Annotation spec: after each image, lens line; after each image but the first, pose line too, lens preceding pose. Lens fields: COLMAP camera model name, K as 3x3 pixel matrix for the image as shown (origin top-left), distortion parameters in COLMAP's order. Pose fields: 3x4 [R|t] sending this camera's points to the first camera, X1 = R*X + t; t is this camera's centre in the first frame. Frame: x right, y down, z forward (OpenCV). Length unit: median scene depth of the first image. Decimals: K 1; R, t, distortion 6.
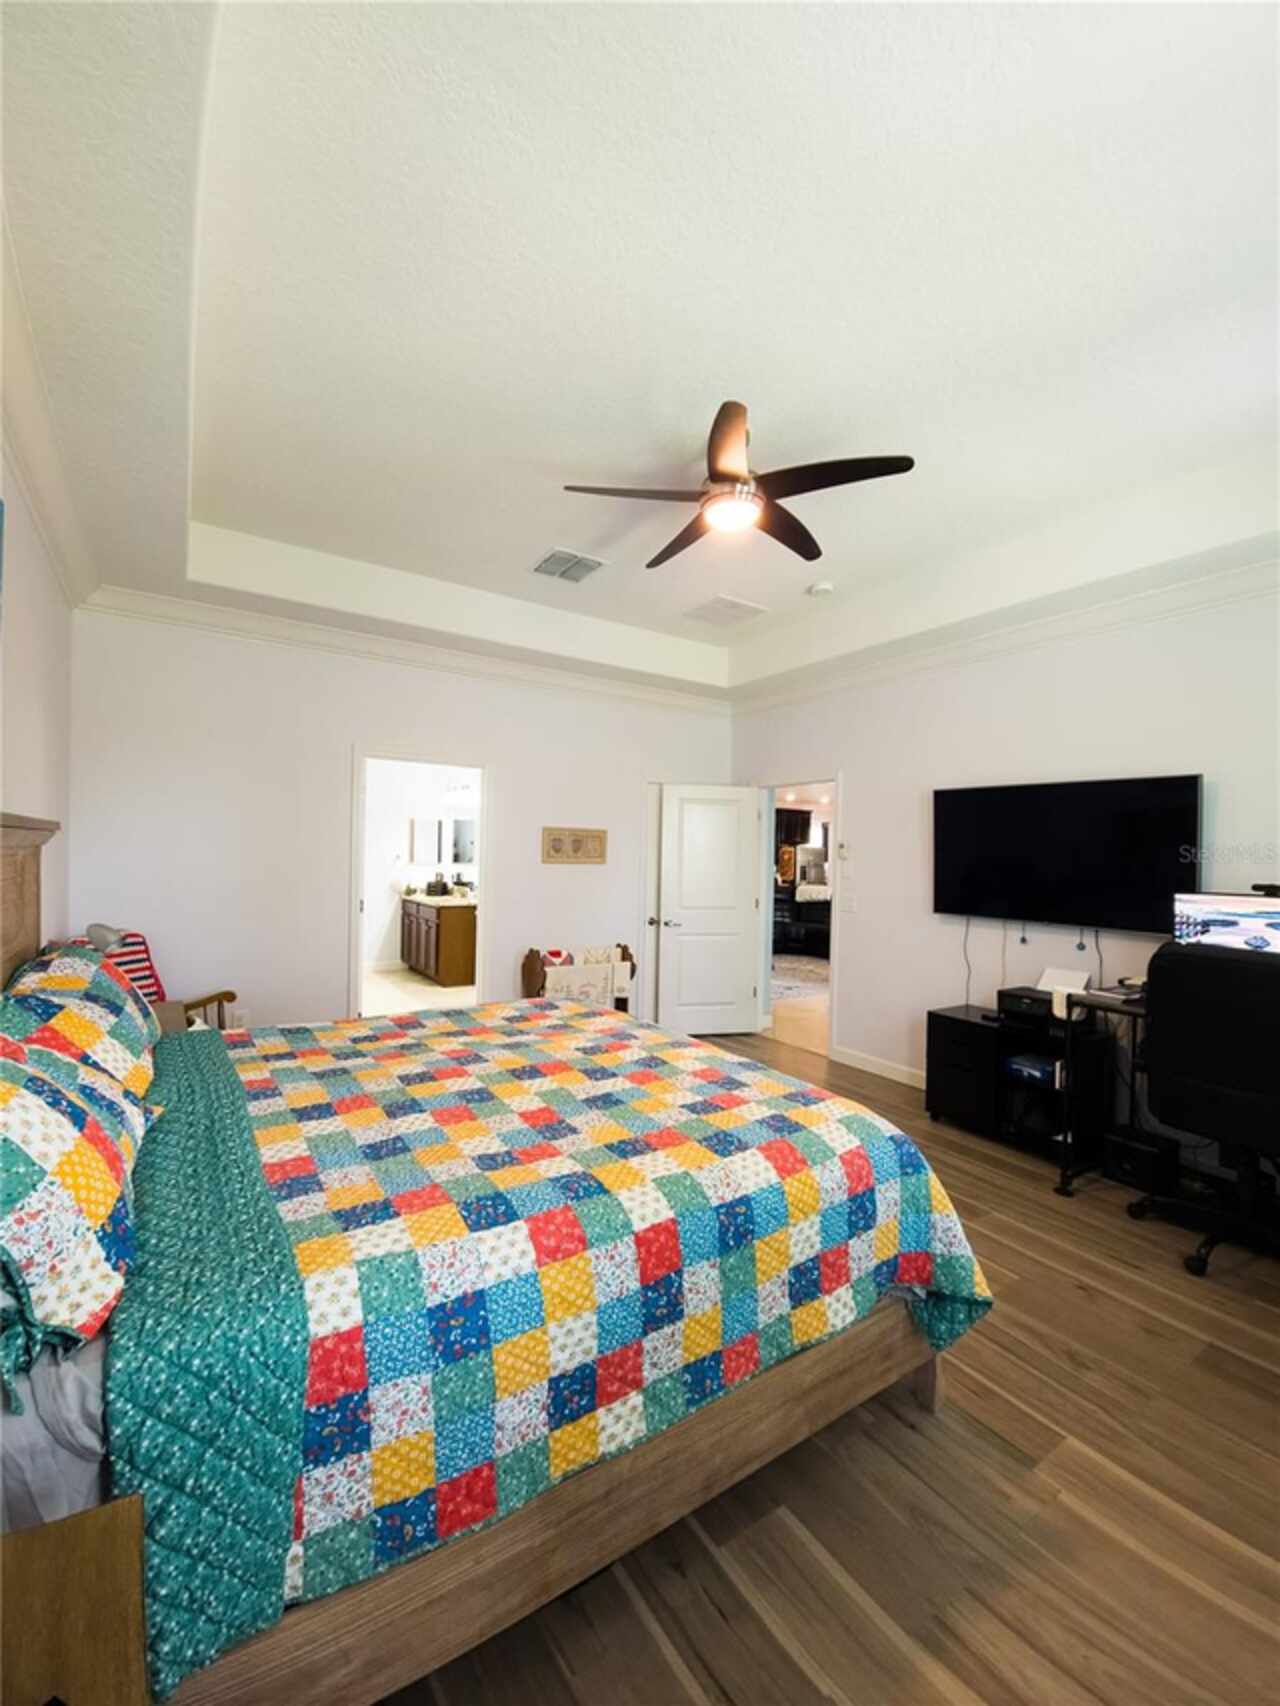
lens RADIAL K [[697.2, 0, 640.5], [0, 697.2, 857.8], [0, 0, 1]] dist [0.003263, -0.003082]
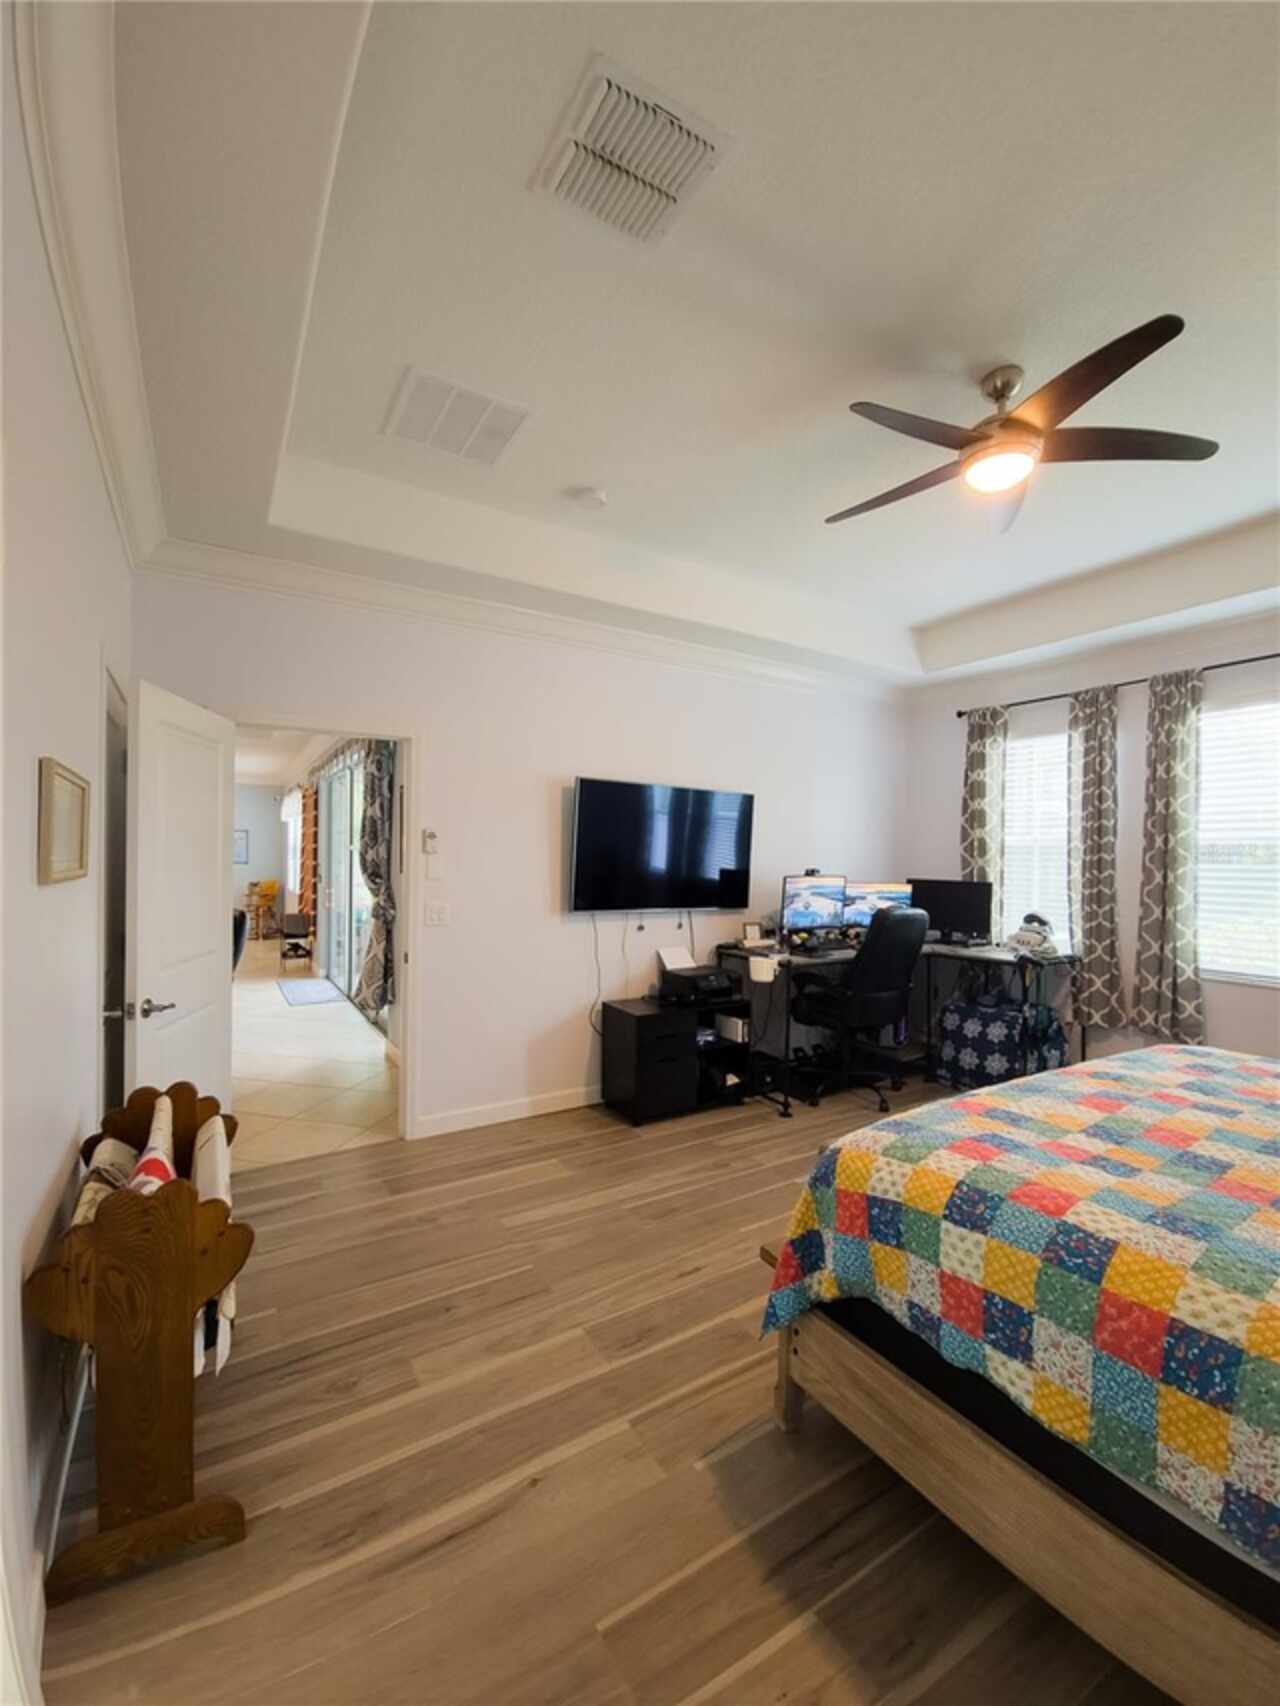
lens RADIAL K [[697.2, 0, 636.3], [0, 697.2, 848.9], [0, 0, 1]] dist [0.003263, -0.003082]
pose [[0.064575, -0.024812, 0.997604, -0.540286], [-0.013727, 0.999574, 0.025749, -0.031866], [-0.997818, -0.015357, 0.064207, 0.993890]]
